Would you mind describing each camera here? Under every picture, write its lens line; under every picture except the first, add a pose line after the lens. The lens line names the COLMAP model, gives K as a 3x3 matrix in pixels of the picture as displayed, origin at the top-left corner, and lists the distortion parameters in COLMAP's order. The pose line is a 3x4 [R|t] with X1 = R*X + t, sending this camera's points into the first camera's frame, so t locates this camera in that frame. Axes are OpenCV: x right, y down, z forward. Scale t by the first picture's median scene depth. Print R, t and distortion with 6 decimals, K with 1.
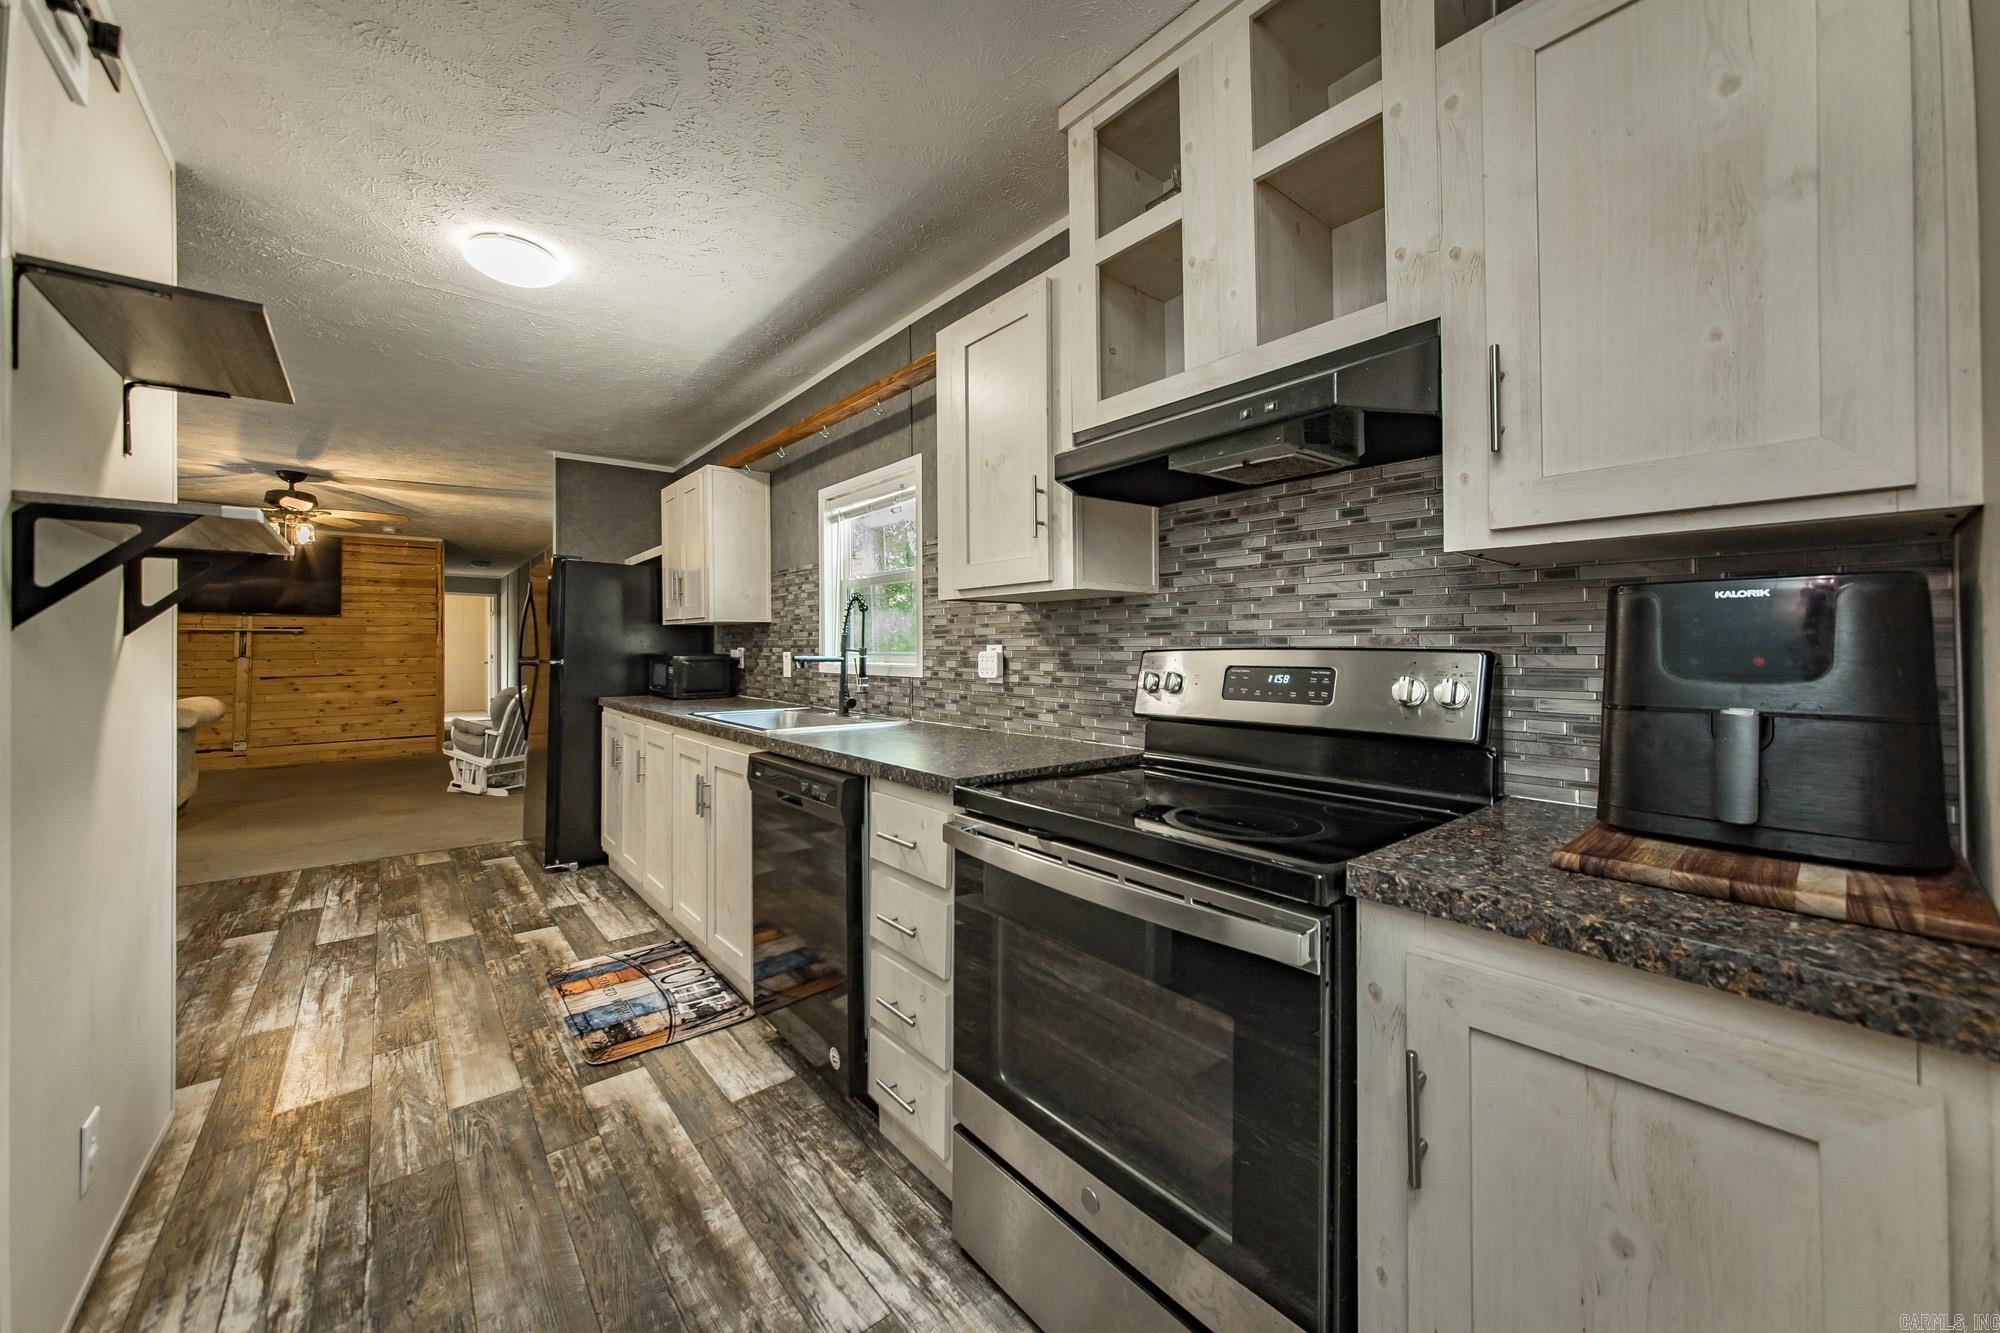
lens RADIAL K [[732.1, 0, 985.9], [0, 732.1, 638.7], [0, 0, 1]] dist [-0.001260, -0.000045]
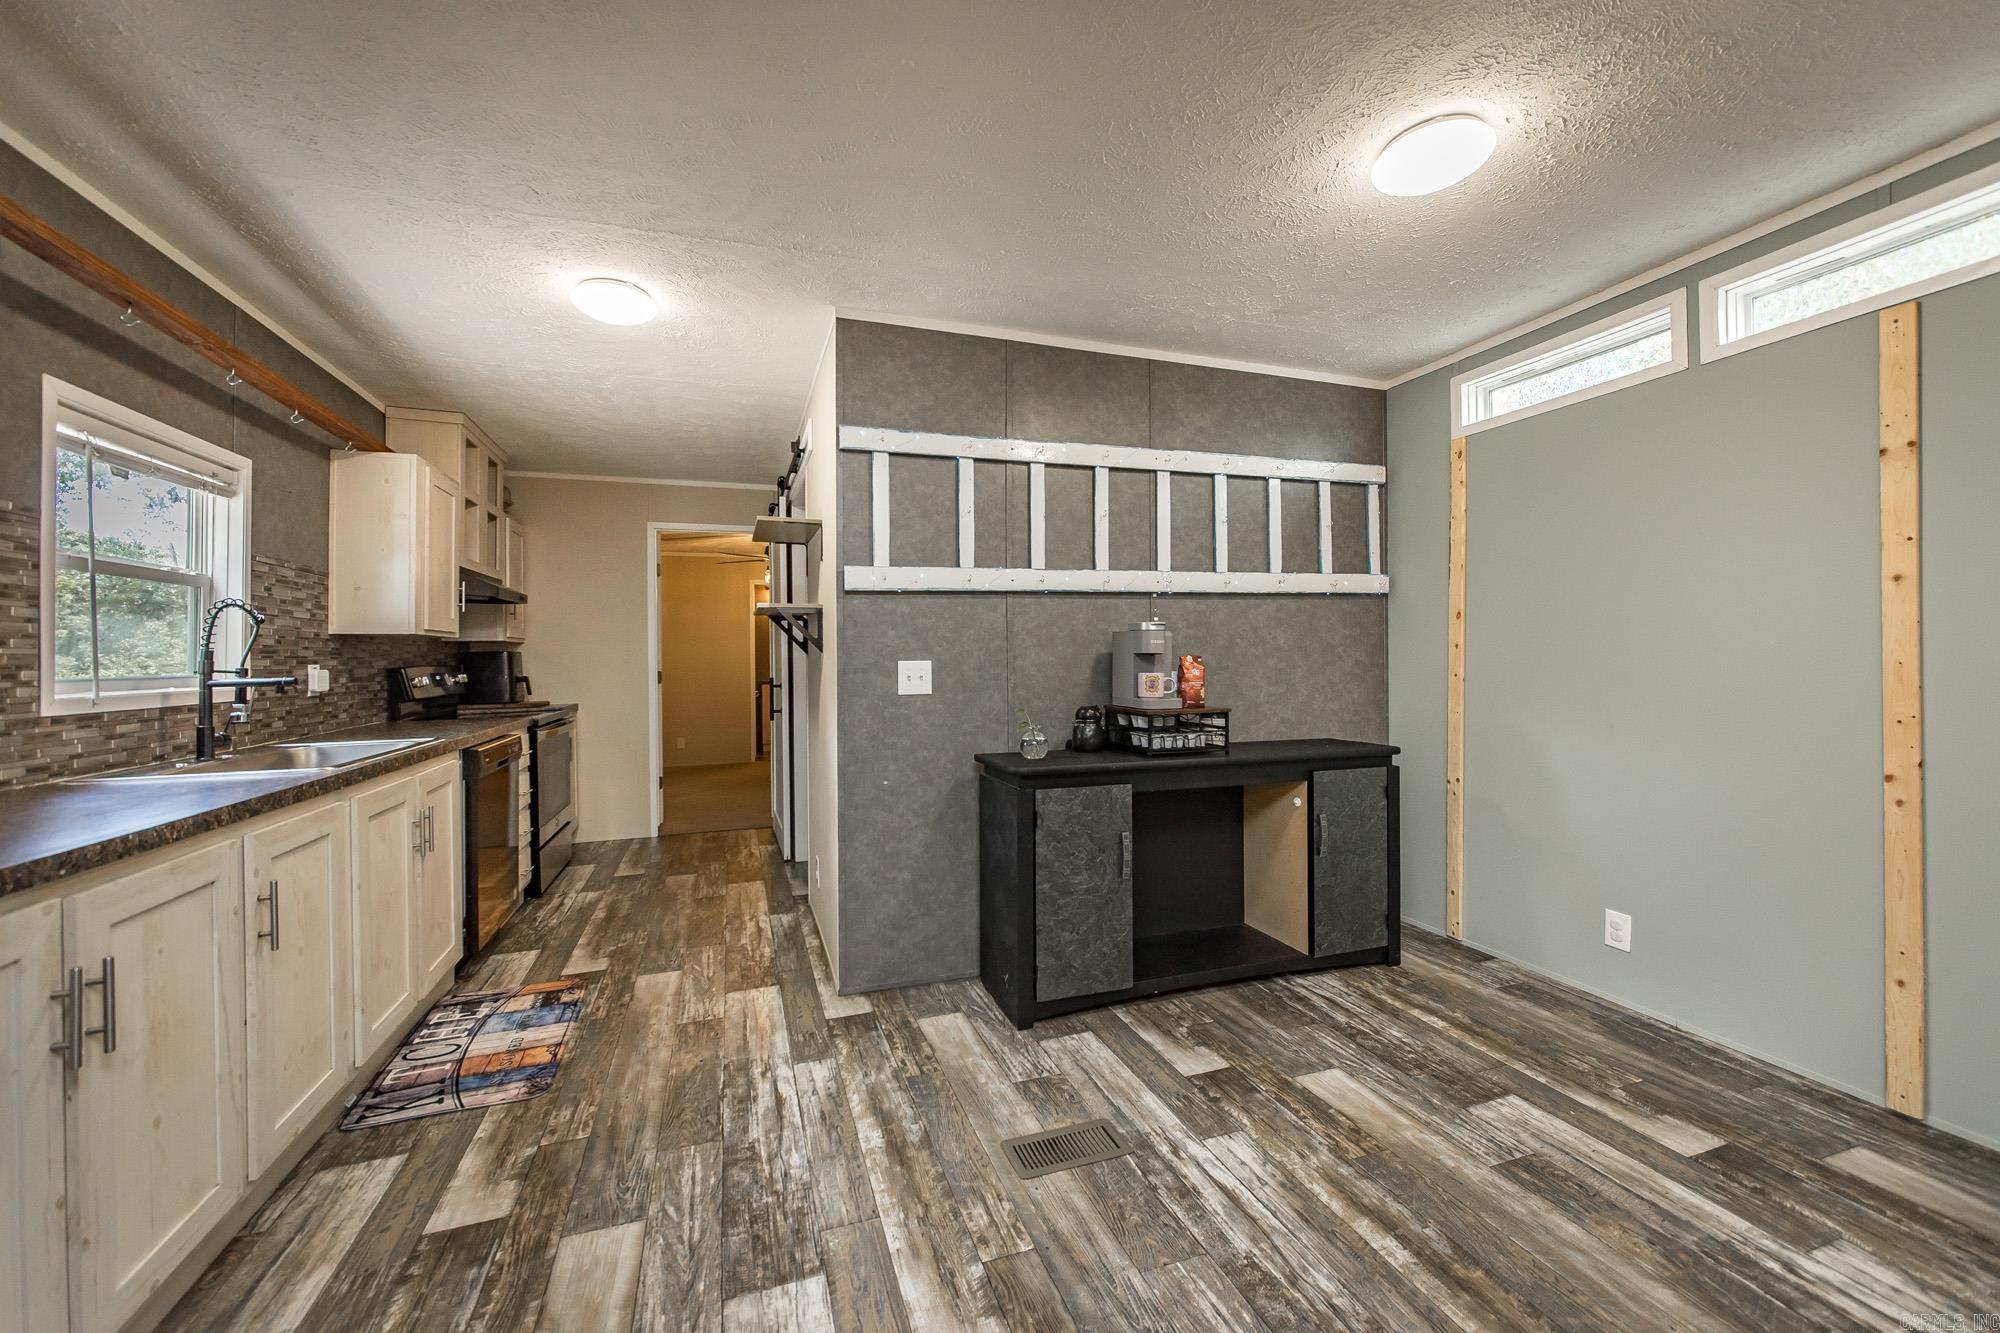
lens RADIAL K [[753.1, 0, 965.2], [0, 753.1, 656.0], [0, 0, 1]] dist [-0.015050, 0.000050]
pose [[-0.927263, 0.016227, 0.374058, -1.394640], [0.011469, 0.999823, -0.014942, 0.023454], [-0.374234, -0.009565, -0.927285, 1.663607]]
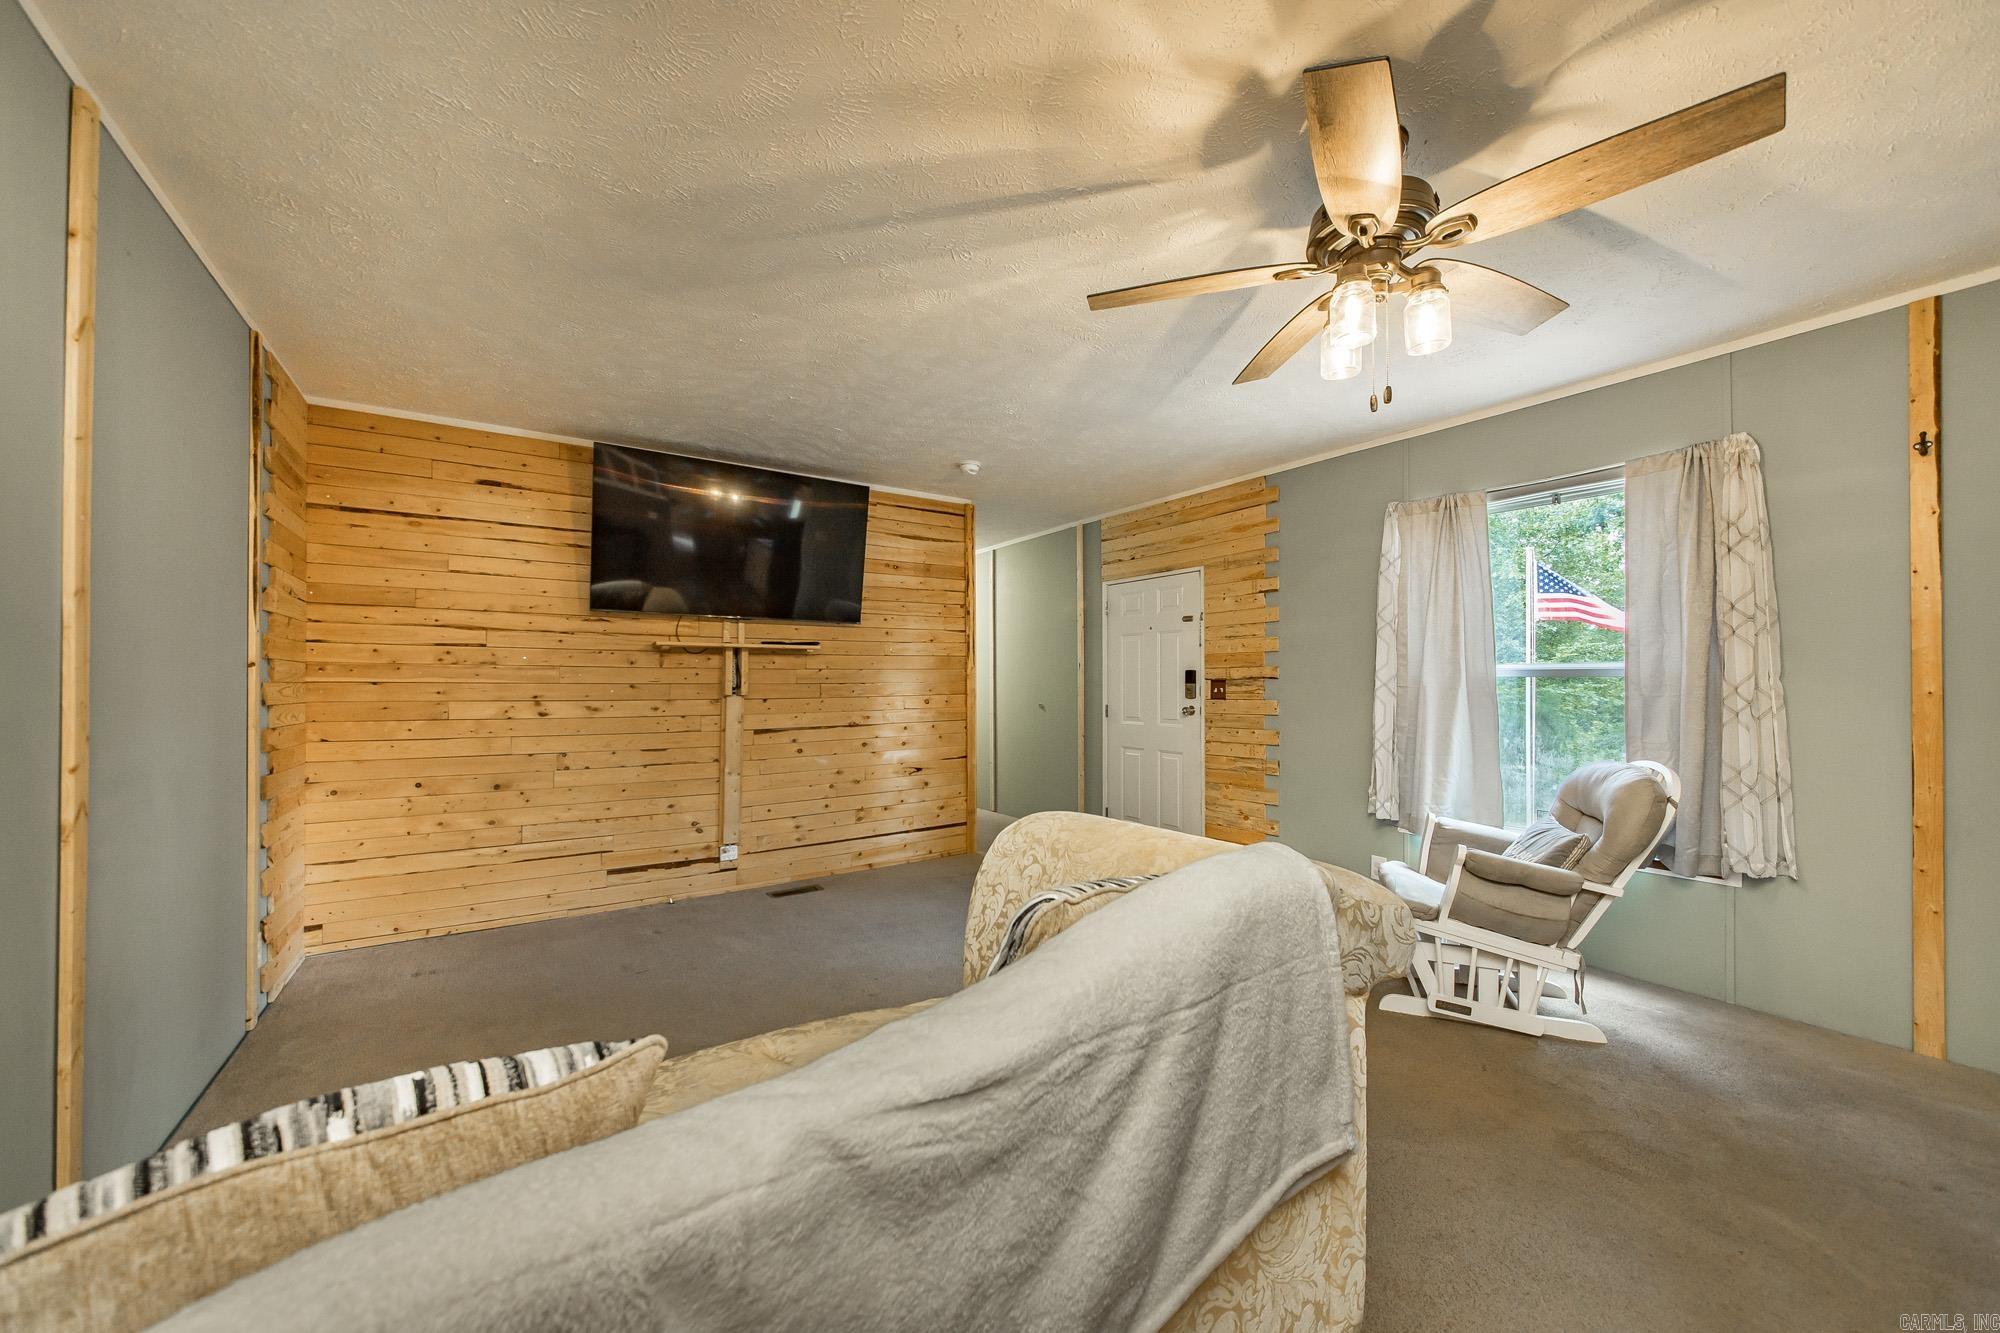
lens RADIAL K [[724.7, 0, 1001.0], [0, 724.7, 673.1], [0, 0, 1]] dist [-0.000742, -0.000067]
pose [[0.996618, 0.001794, -0.082154, -2.248184], [-0.001991, 0.999995, -0.002319, 0.028779], [0.082150, 0.002475, 0.996617, 1.353920]]
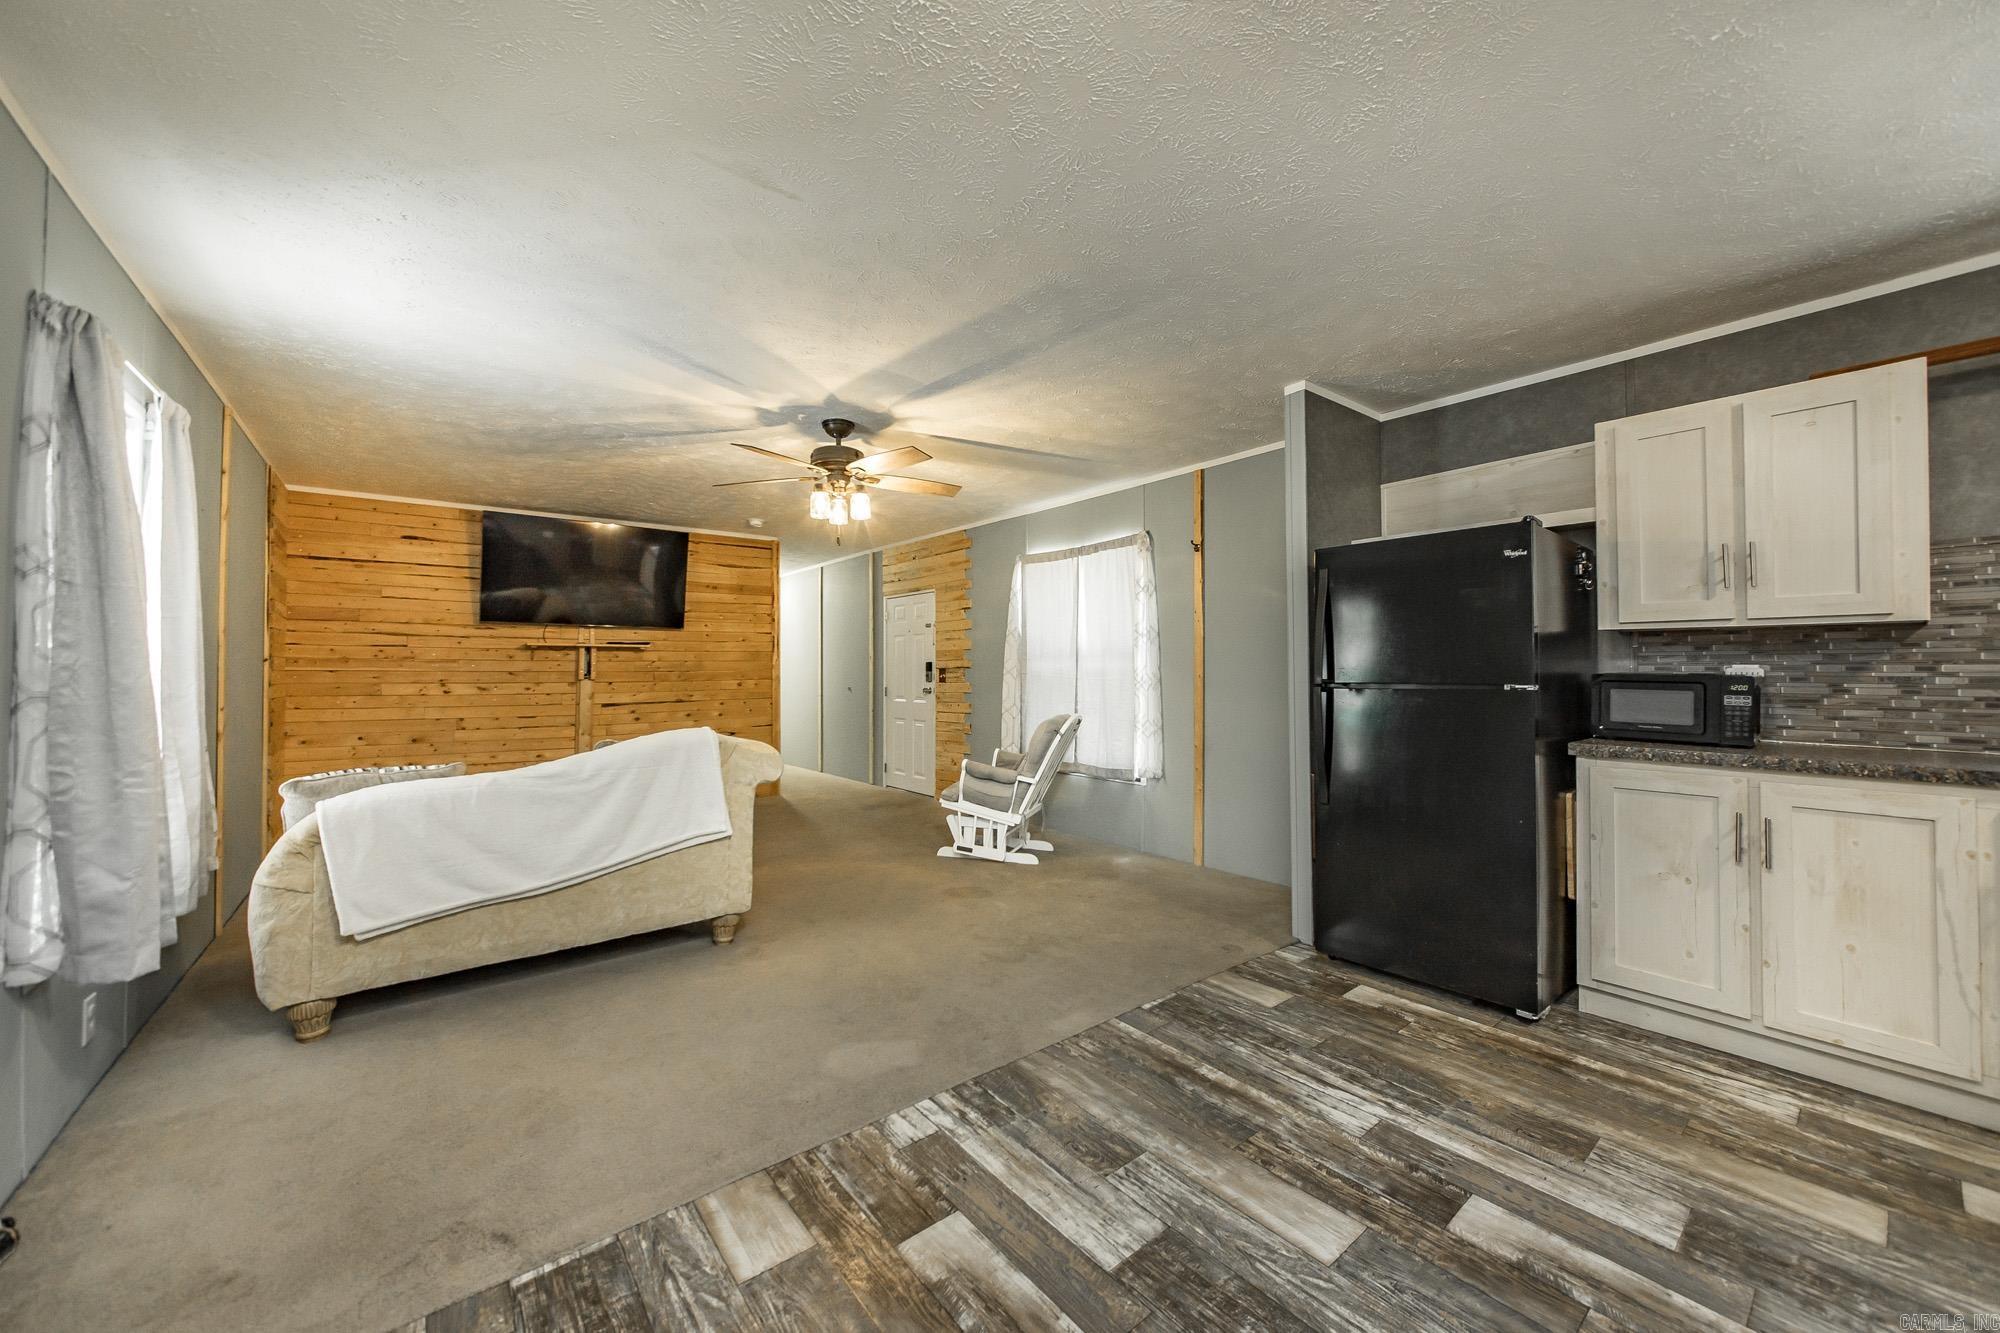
lens RADIAL K [[741.4, 0, 996.6], [0, 741.4, 656.9], [0, 0, 1]] dist [-0.002538, -0.000040]
pose [[0.999826, 0.002356, -0.018492, -1.607164], [-0.002518, 0.999958, -0.008762, 0.020195], [0.018470, 0.008807, 0.999791, 0.553792]]
